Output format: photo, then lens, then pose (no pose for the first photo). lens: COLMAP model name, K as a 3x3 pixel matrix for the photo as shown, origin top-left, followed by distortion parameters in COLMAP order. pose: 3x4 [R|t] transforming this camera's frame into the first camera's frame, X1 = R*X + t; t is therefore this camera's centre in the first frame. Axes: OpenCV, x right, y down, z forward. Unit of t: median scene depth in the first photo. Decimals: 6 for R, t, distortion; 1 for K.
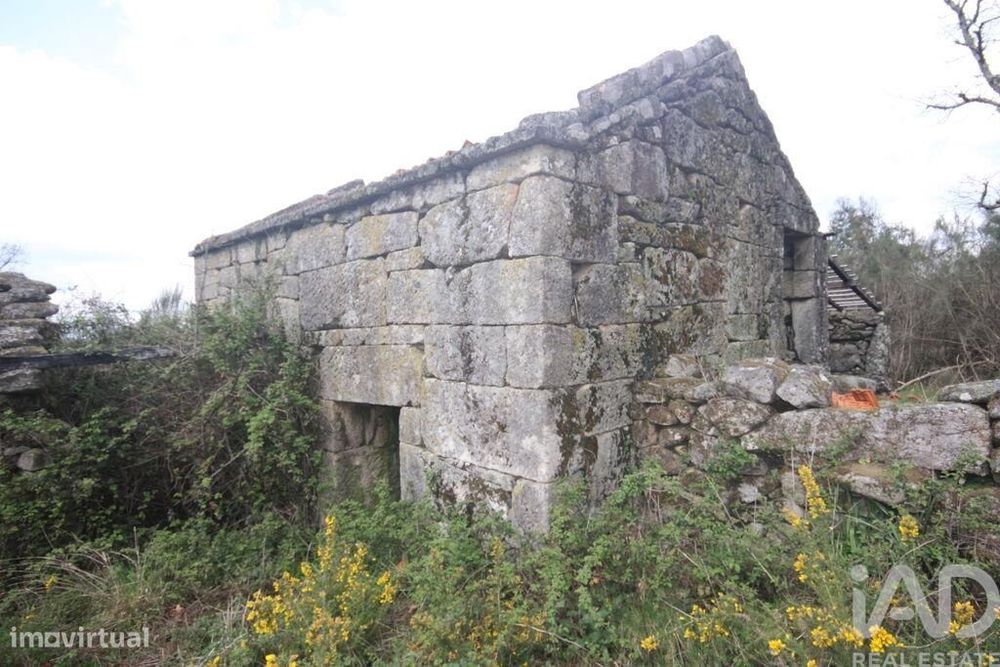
lens RADIAL K [[561.5, 0, 502.8], [0, 561.5, 329.2], [0, 0, 1]] dist [0.000894, 0.019411]
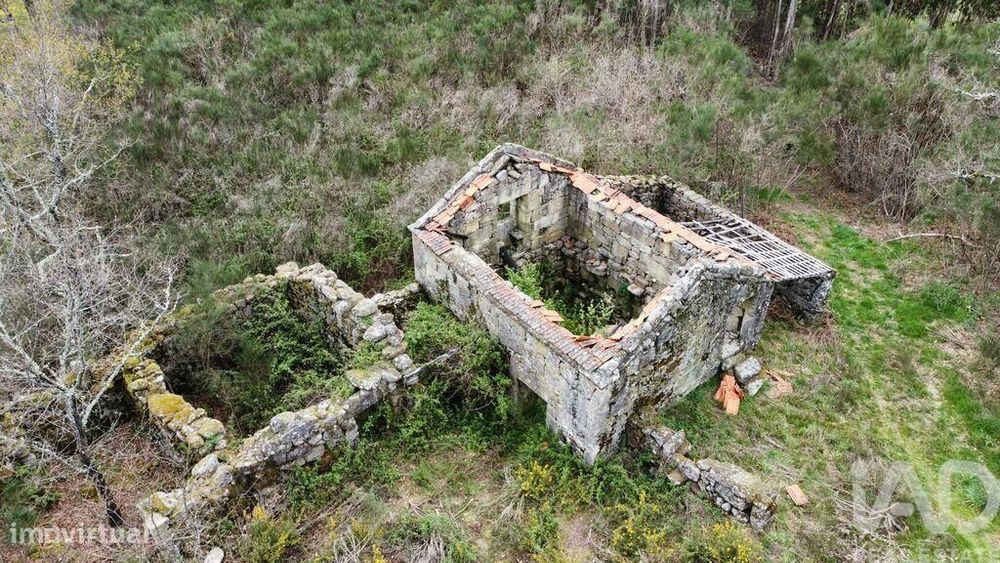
lens RADIAL K [[758.1, 0, 500.0], [0, 758.1, 281.5], [0, 0, 1]] dist [0.003314, -0.004395]
pose [[0.993728, 0.086330, -0.071072, -0.222659], [-0.026772, 0.800778, 0.598363, -2.856628], [0.108570, -0.592707, 0.798067, -1.850530]]
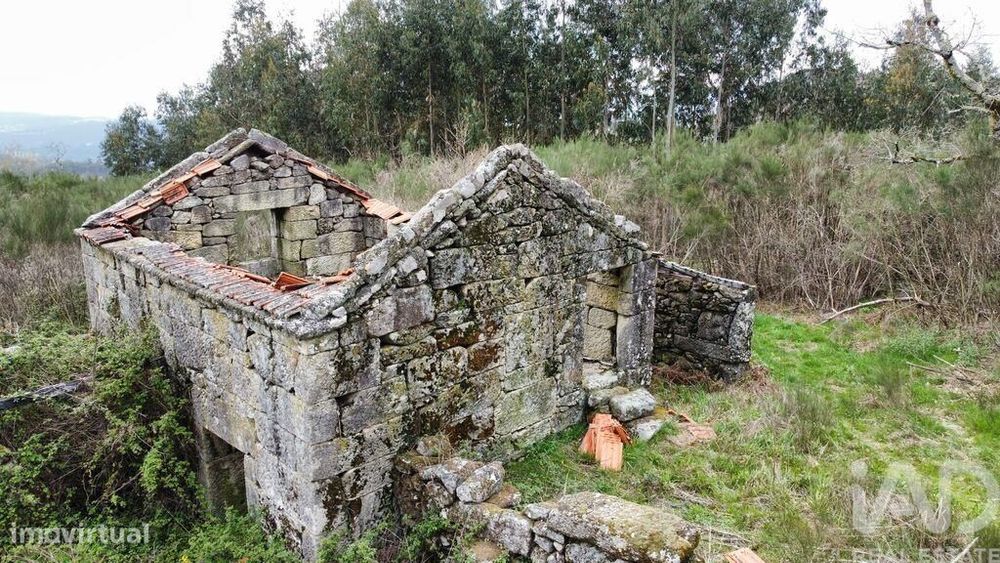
lens RADIAL K [[758.1, 0, 500.0], [0, 758.1, 281.5], [0, 0, 1]] dist [0.003314, -0.004395]
pose [[0.999647, 0.026559, 0.000455, 0.487223], [-0.025962, 0.973272, 0.228182, -0.798830], [0.005617, -0.228114, 0.973618, -0.815094]]
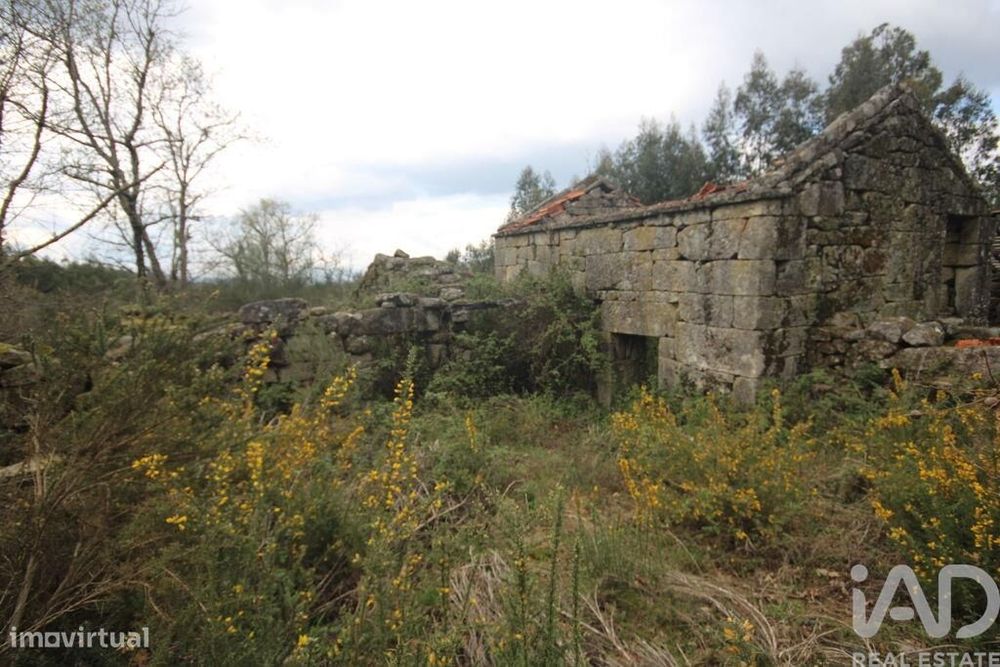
lens RADIAL K [[507.6, 0, 502.0], [0, 507.6, 329.1], [0, 0, 1]] dist [0.011604, -0.000972]
pose [[0.951421, 0.036016, -0.305778, -0.182428], [-0.000059, 0.993156, 0.116798, -0.082818], [0.307892, -0.111106, 0.944912, -0.745440]]
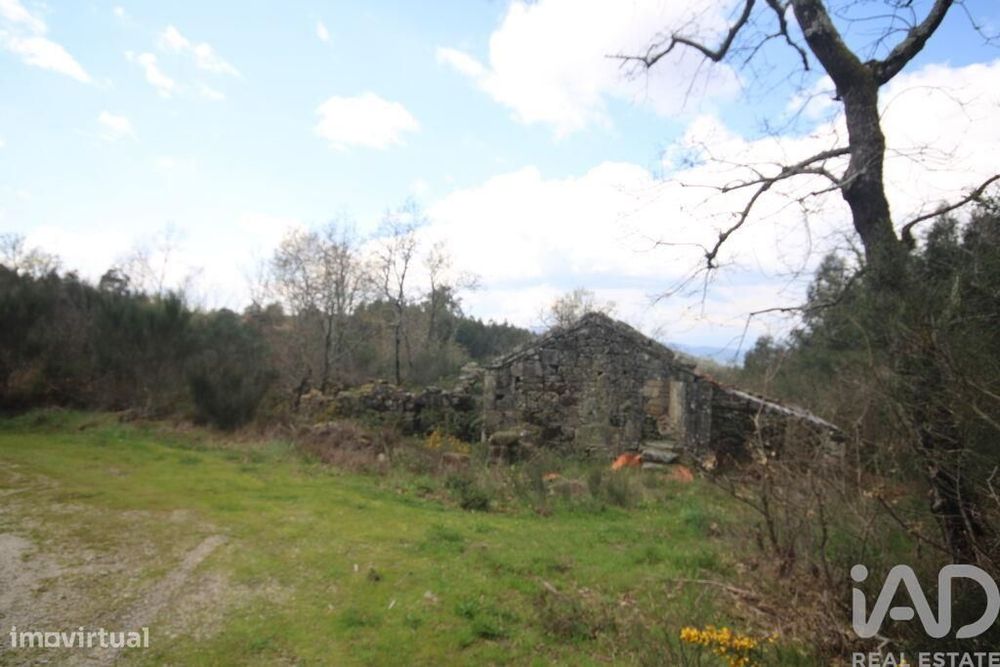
lens RADIAL K [[561.5, 0, 502.8], [0, 561.5, 329.2], [0, 0, 1]] dist [0.000894, 0.019411]
pose [[0.513905, 0.040196, -0.856905, 3.255547], [-0.055266, 0.998378, 0.013688, -0.586763], [0.856065, 0.040324, 0.515293, -0.991240]]
